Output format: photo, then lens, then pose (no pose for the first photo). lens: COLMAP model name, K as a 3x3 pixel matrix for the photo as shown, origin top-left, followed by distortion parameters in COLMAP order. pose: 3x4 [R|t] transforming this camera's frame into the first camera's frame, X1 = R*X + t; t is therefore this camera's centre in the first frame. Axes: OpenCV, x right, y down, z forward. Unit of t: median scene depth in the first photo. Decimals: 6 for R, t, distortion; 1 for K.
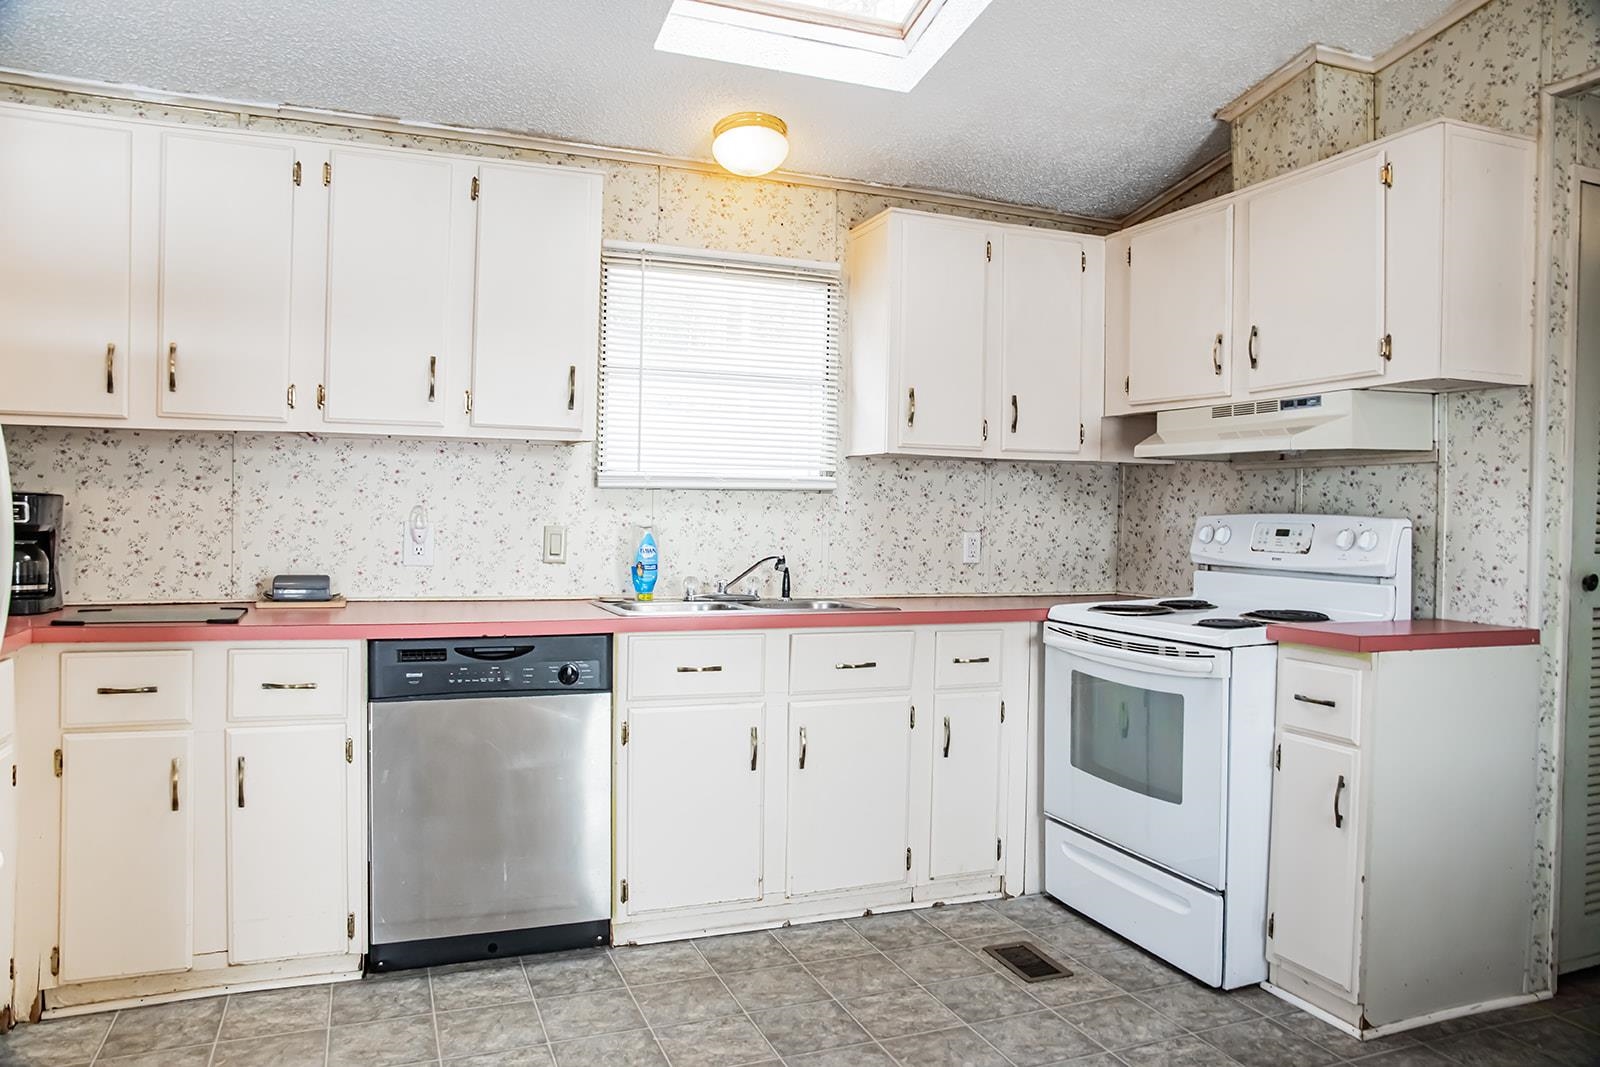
lens RADIAL K [[1095.9, 0, 798.3], [0, 1095.9, 529.9], [0, 0, 1]] dist [-0.111373, 0.082954]
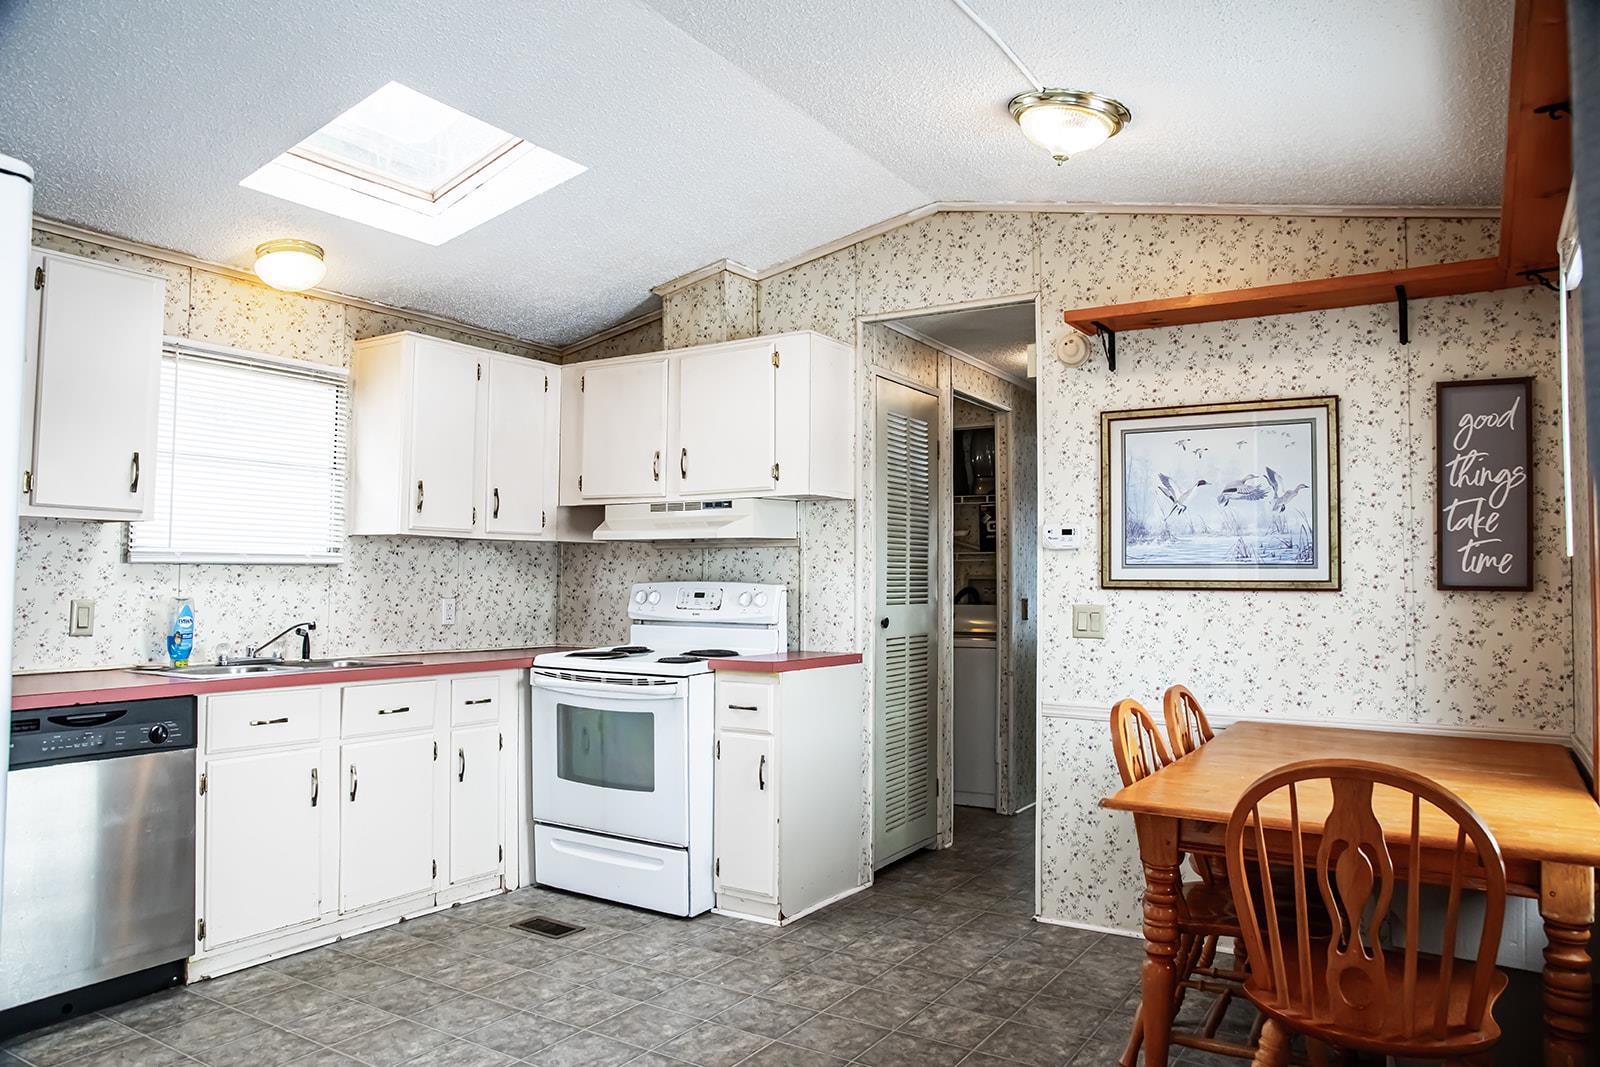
lens RADIAL K [[1095.9, 0, 798.3], [0, 1095.9, 529.9], [0, 0, 1]] dist [-0.111373, 0.082954]
pose [[0.811650, 0.015749, 0.583931, -0.288885], [0.017357, 0.998545, -0.051057, -0.007534], [-0.583886, 0.051575, 0.810196, -0.242815]]
